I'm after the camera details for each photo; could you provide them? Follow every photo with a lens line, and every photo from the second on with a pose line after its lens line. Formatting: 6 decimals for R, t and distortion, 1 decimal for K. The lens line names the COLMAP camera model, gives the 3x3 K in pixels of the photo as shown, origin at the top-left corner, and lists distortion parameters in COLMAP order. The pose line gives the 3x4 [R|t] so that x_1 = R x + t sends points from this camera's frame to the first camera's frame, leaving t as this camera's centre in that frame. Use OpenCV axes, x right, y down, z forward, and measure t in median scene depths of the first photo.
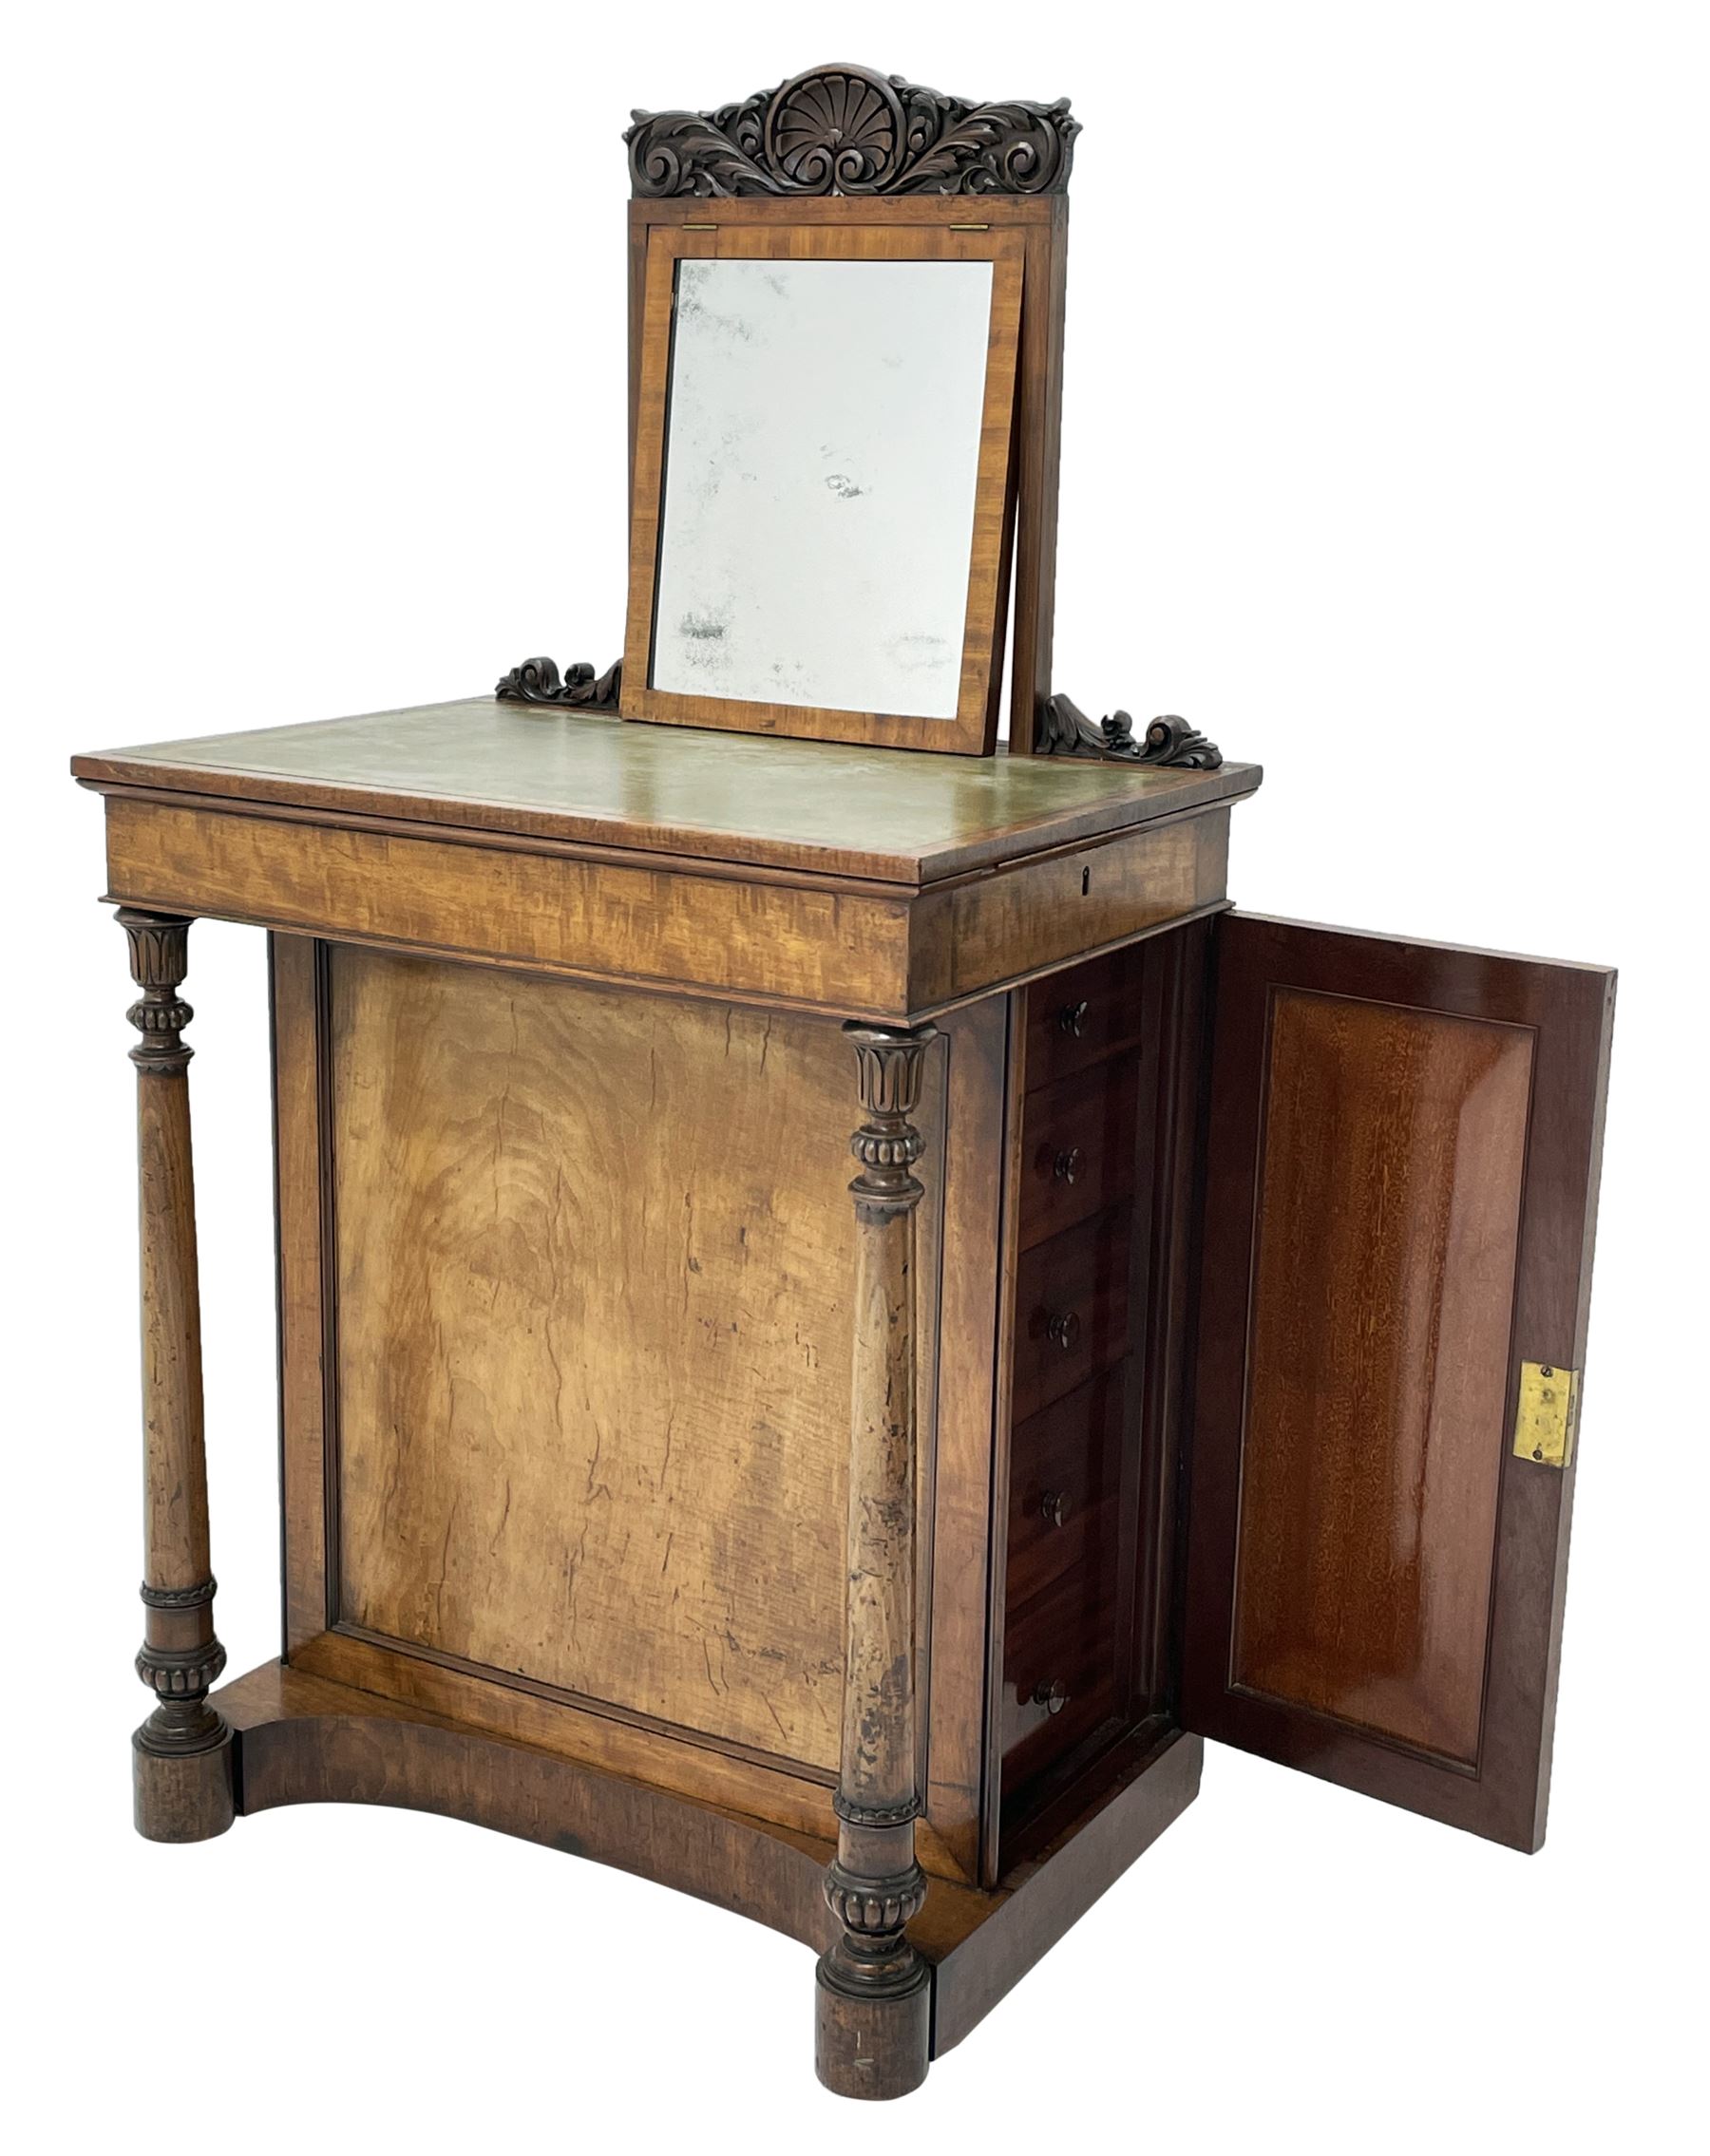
lens RADIAL K [[2926.1, 0, 824.4], [0, 2926.1, 1034.8], [0, 0, 1]] dist [0.131747, 0.000000]
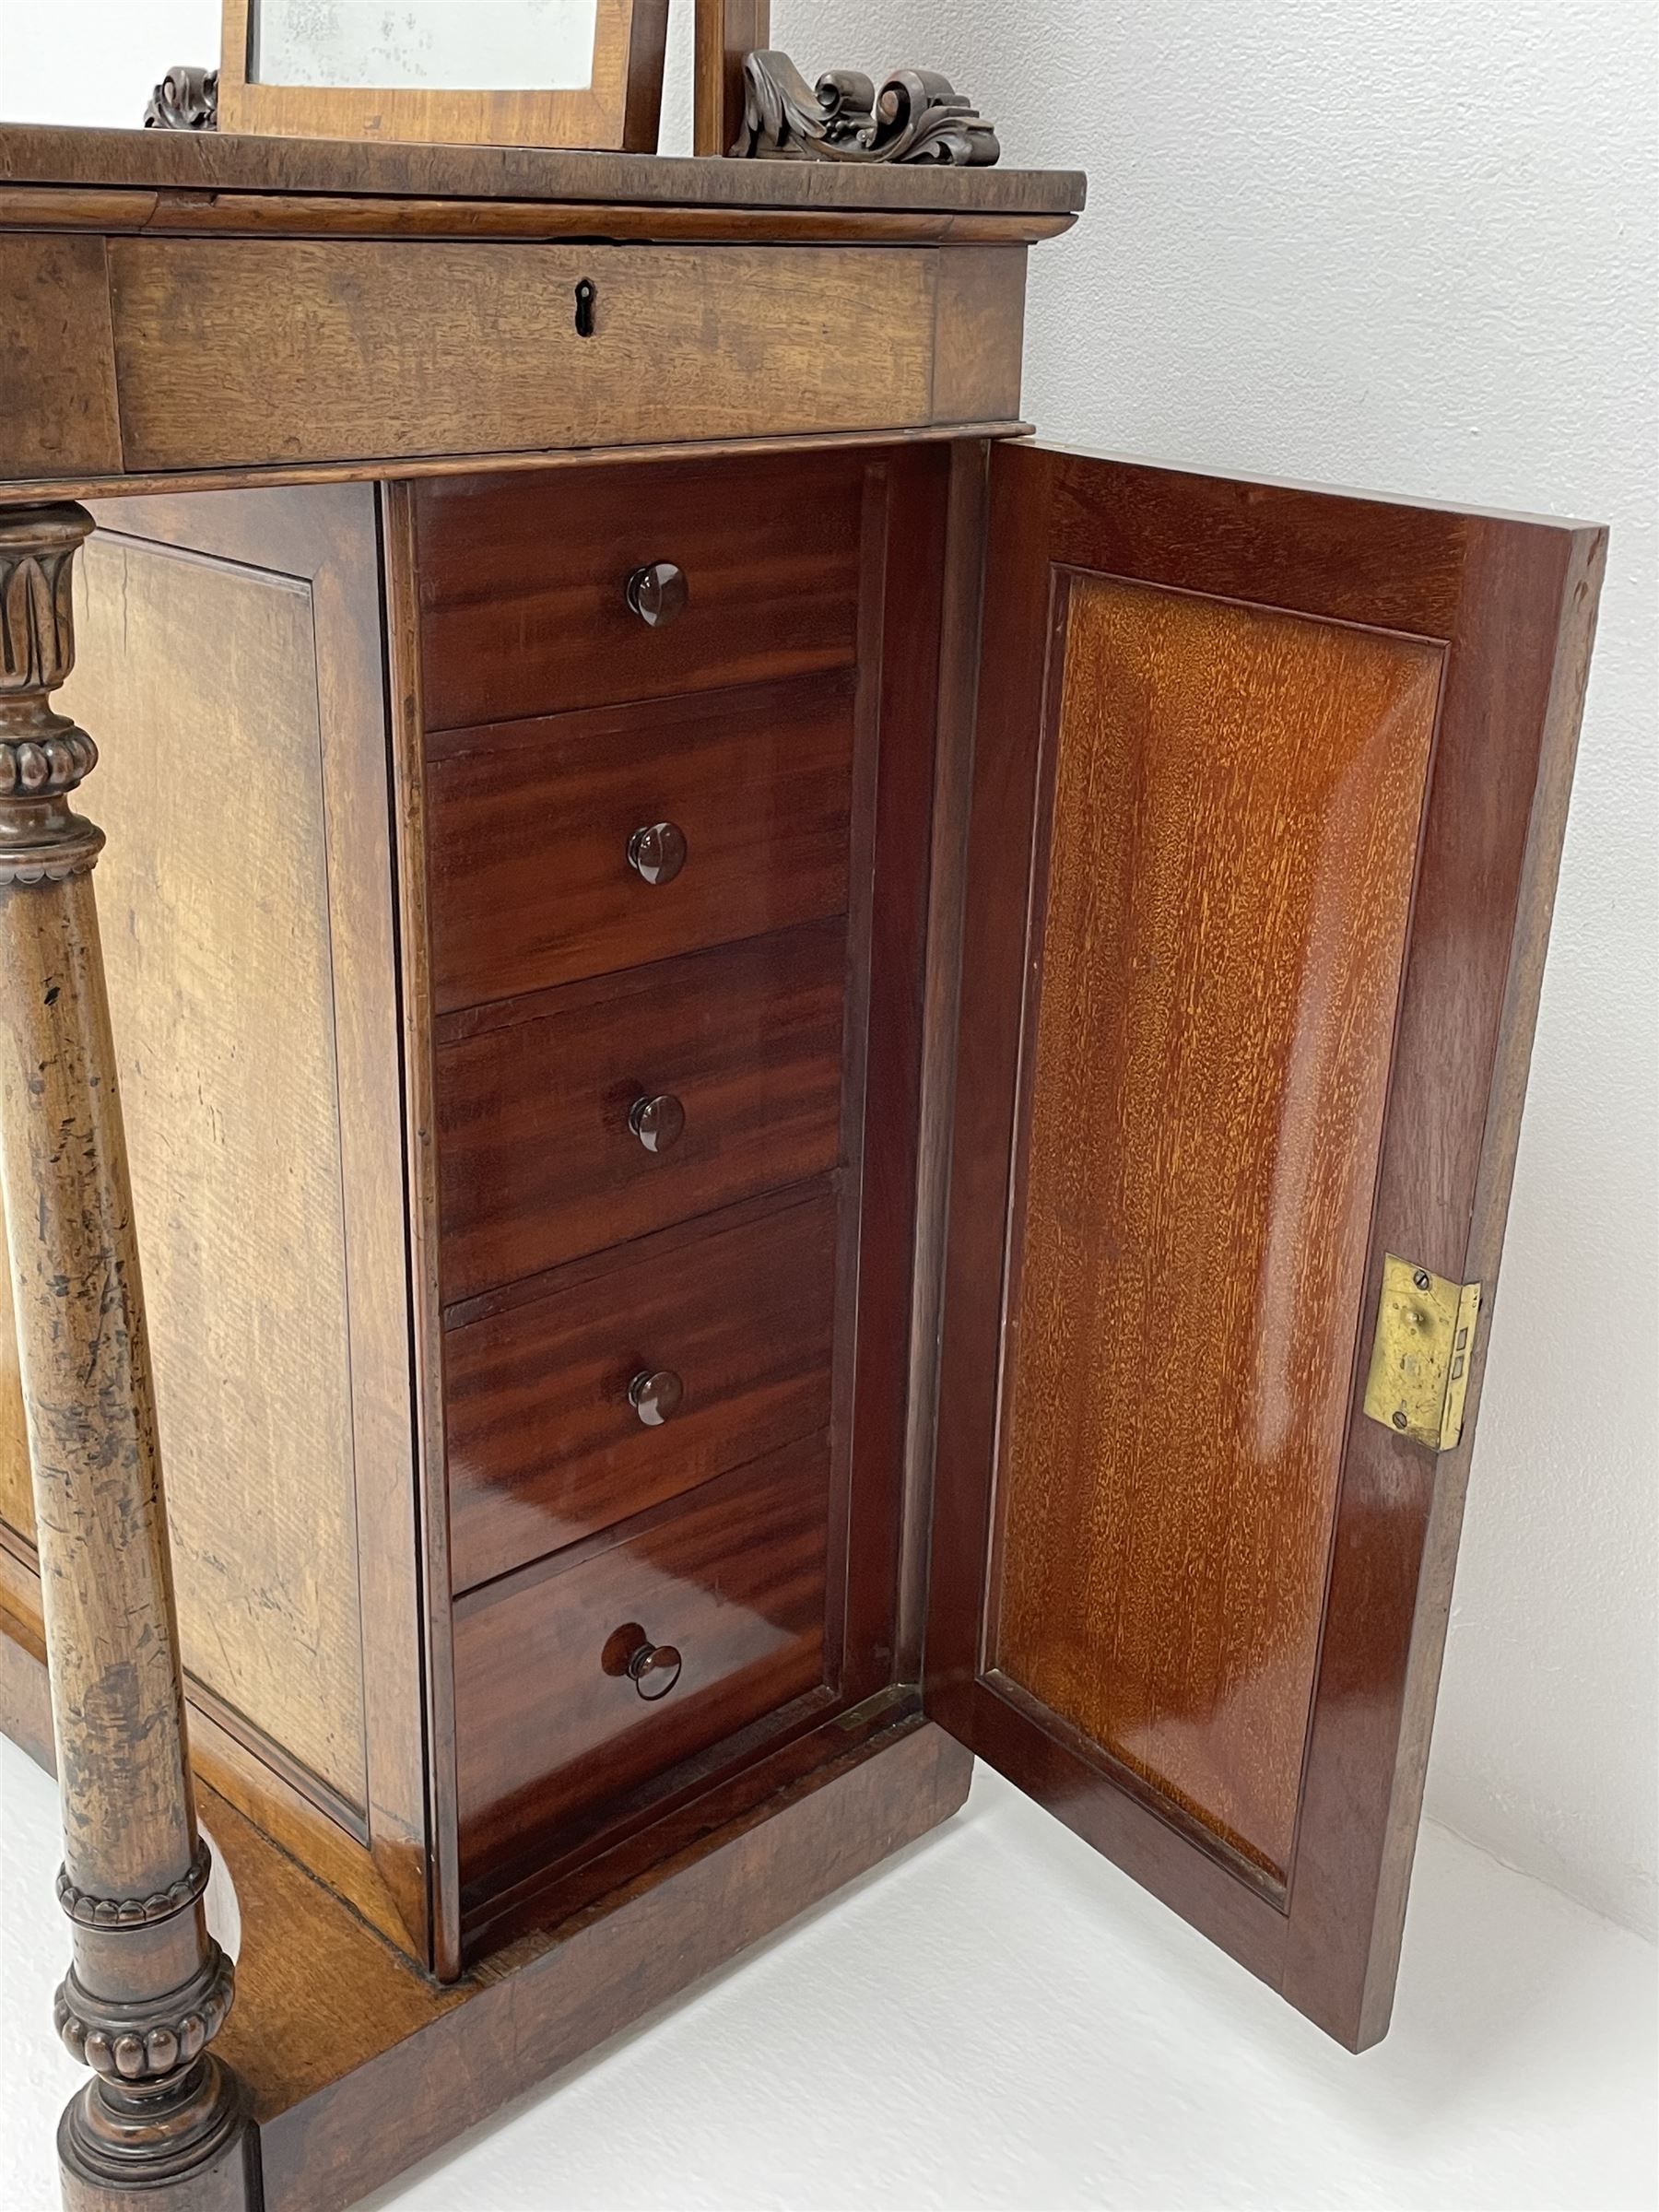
lens RADIAL K [[2383.5, 0, 840.7], [0, 2383.5, 1096.4], [0, 0, 1]] dist [0.071293, 0.000000]
pose [[0.970493, 0.096709, -0.220887, 0.225077], [-0.068170, 0.988719, 0.133369, 0.026104], [0.231293, -0.114375, 0.966138, 0.521326]]
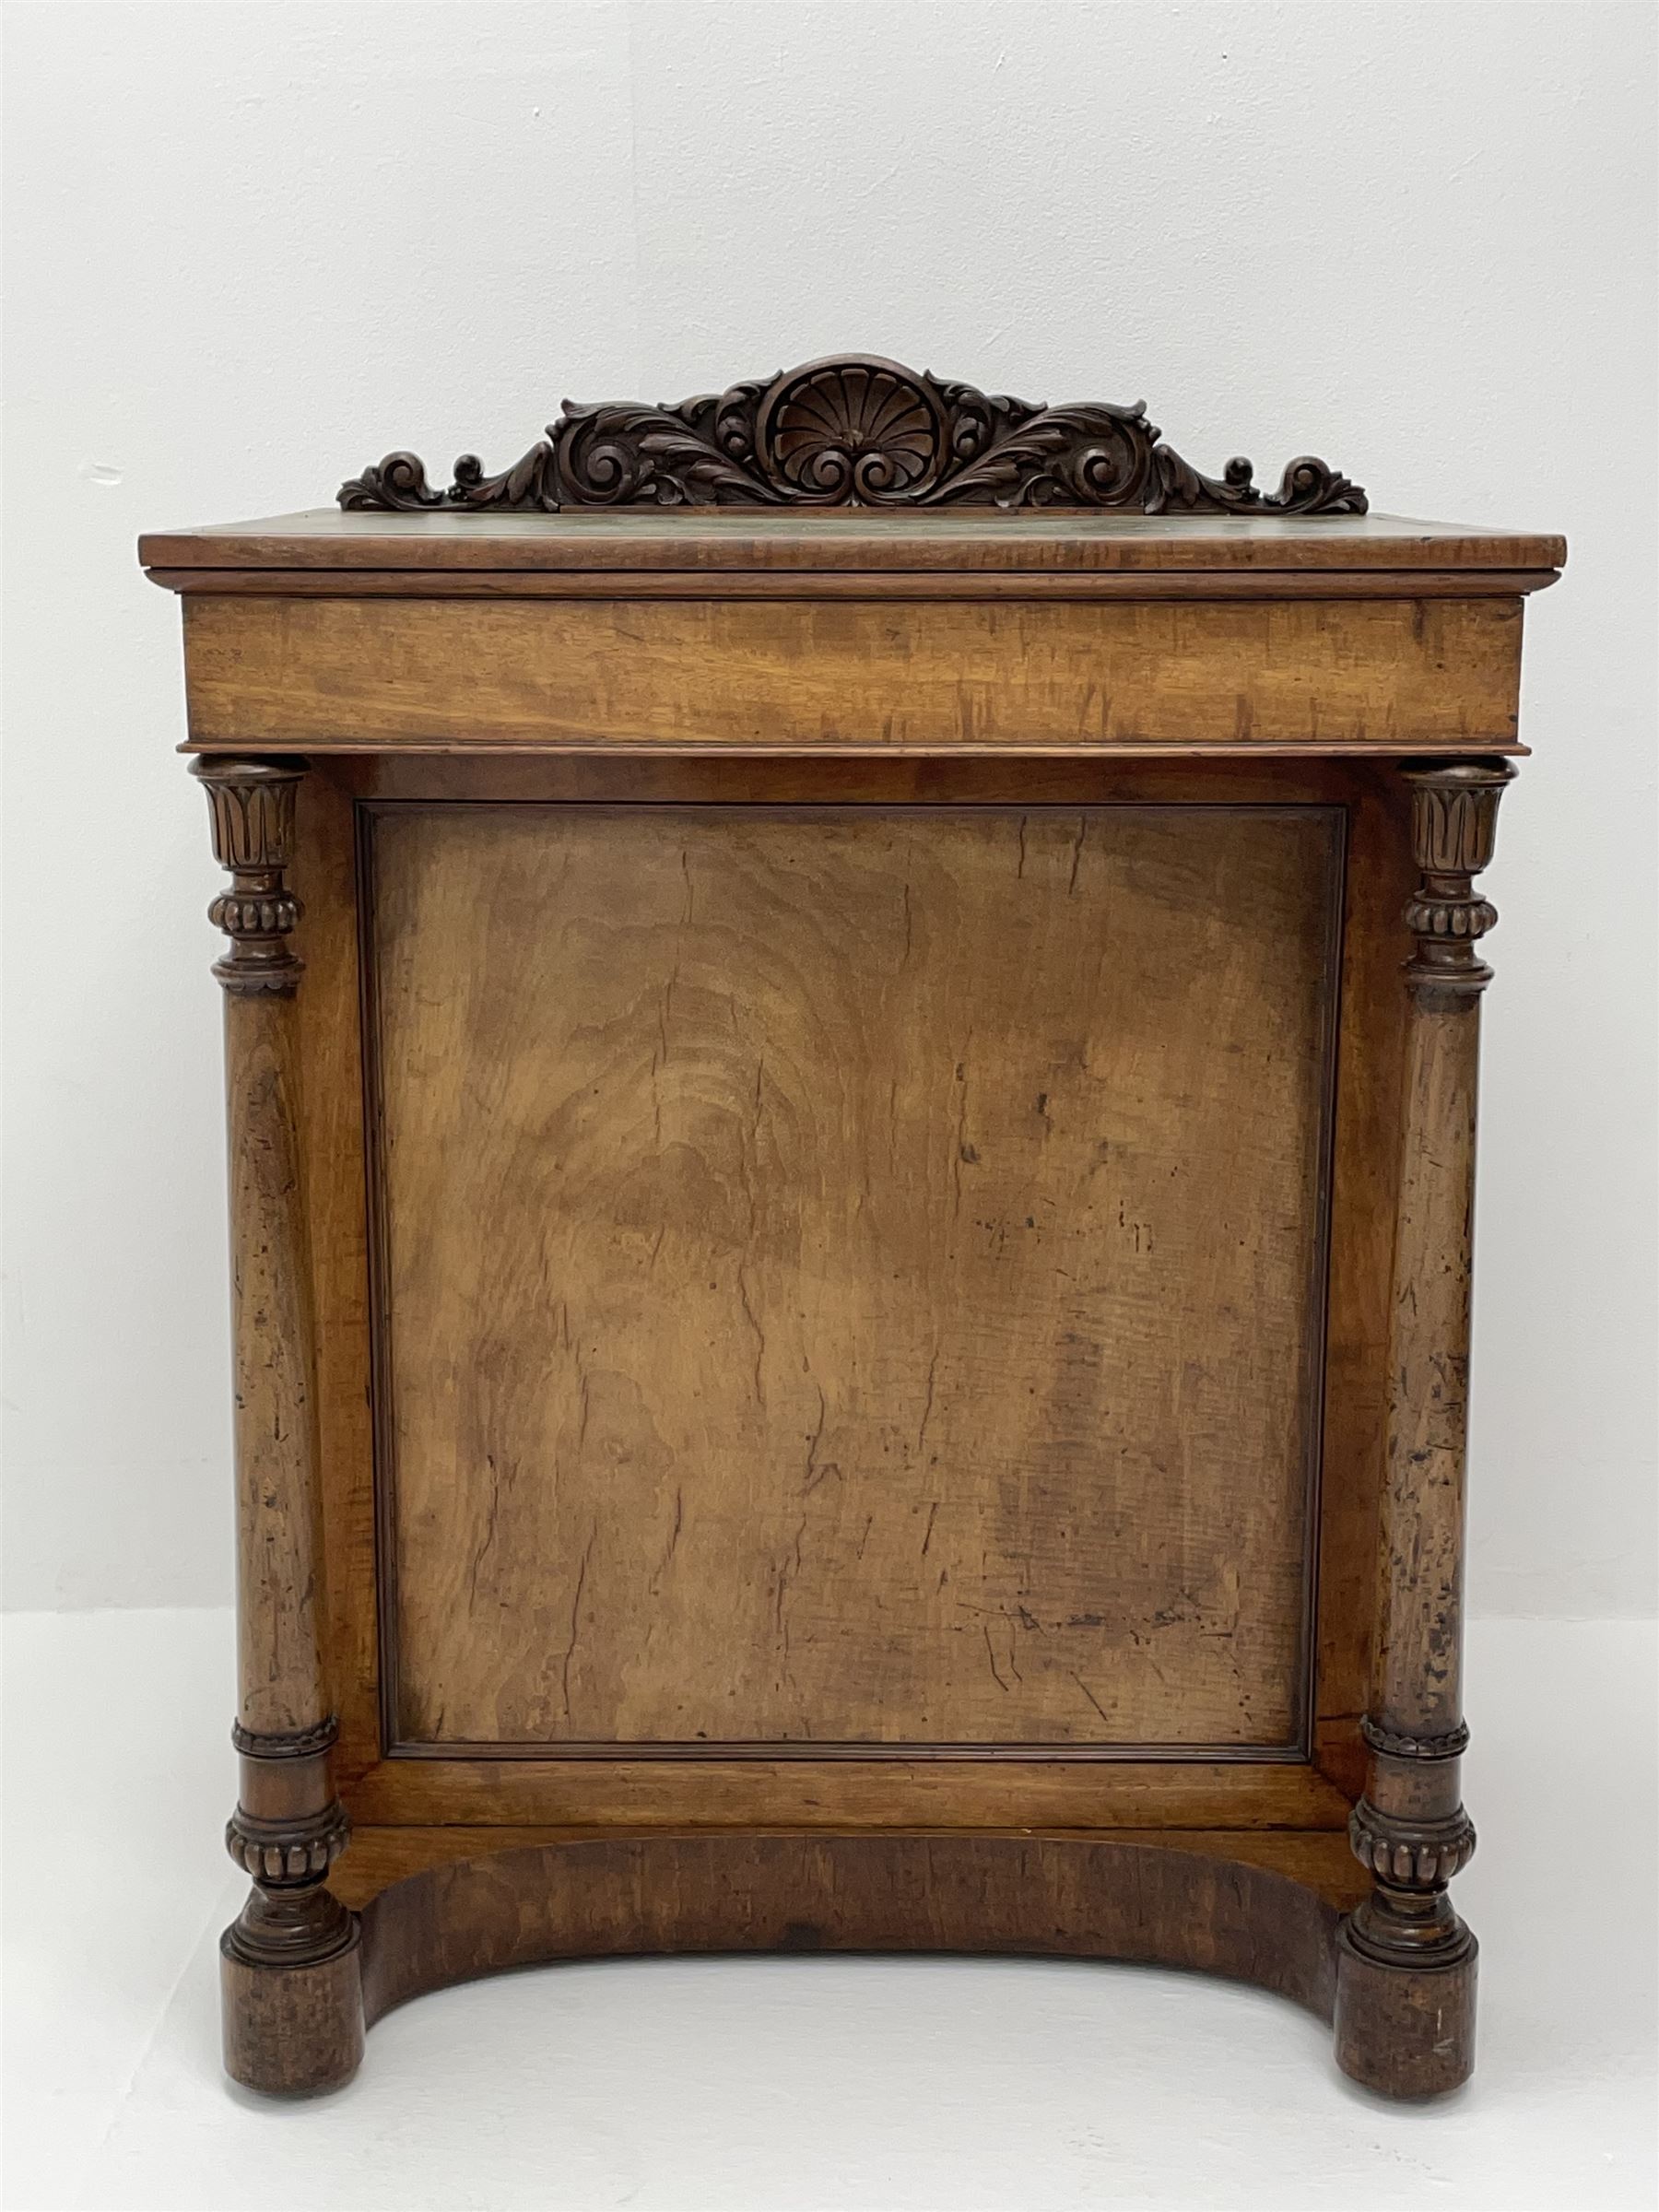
lens RADIAL K [[2980.2, 0, 855.7], [0, 2980.2, 1086.3], [0, 0, 1]] dist [0.112927, 0.000000]
pose [[0.854109, -0.127732, 0.504165, -0.465235], [0.134562, 0.990638, 0.023018, 0.036855], [-0.502385, 0.048182, 0.863300, 0.310389]]
